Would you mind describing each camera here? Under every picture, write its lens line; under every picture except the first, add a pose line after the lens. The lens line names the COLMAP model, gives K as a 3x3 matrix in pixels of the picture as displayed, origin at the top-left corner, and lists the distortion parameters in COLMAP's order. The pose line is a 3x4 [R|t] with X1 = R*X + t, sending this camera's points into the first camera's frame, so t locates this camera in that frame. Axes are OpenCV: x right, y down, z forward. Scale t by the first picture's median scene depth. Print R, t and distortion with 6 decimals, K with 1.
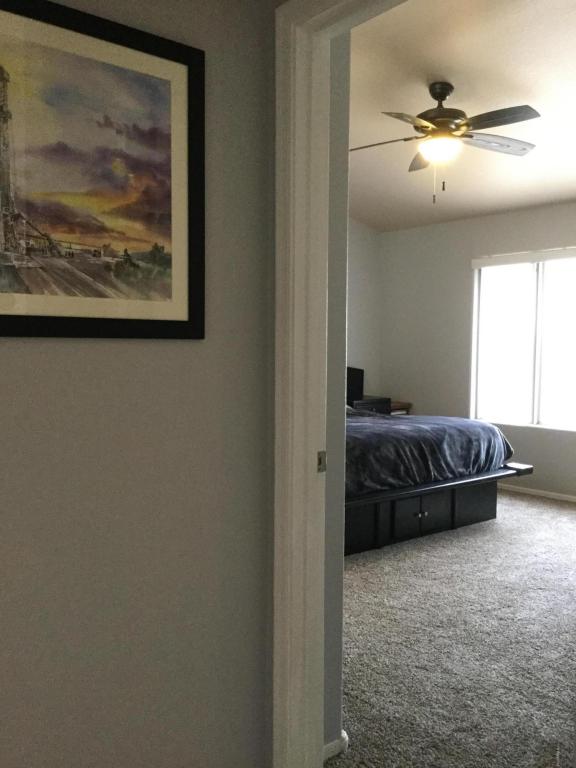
lens RADIAL K [[694.1, 0, 288.0], [0, 694.1, 384.0], [0, 0, 1]] dist [0.127127, -0.239592]
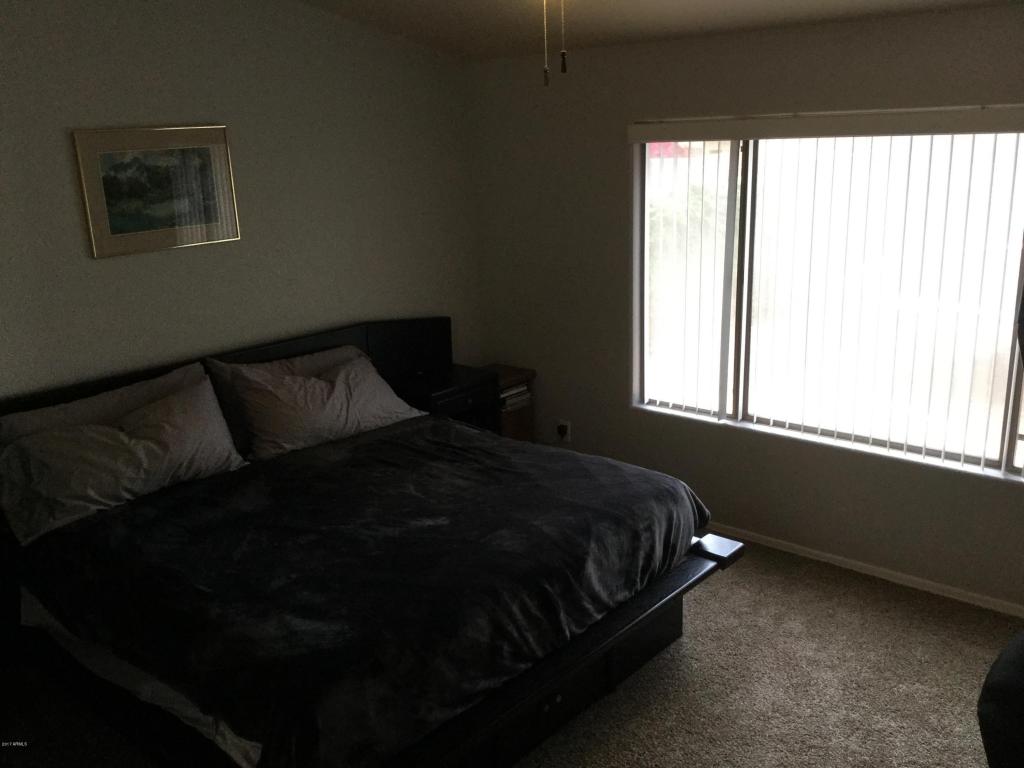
lens RADIAL K [[925.4, 0, 512.0], [0, 925.4, 384.0], [0, 0, 1]] dist [0.127127, -0.239592]
pose [[0.989621, -0.077024, 0.121312, 0.090732], [0.050721, 0.977105, 0.206623, -0.180808], [-0.134450, -0.198325, 0.970871, 0.350016]]
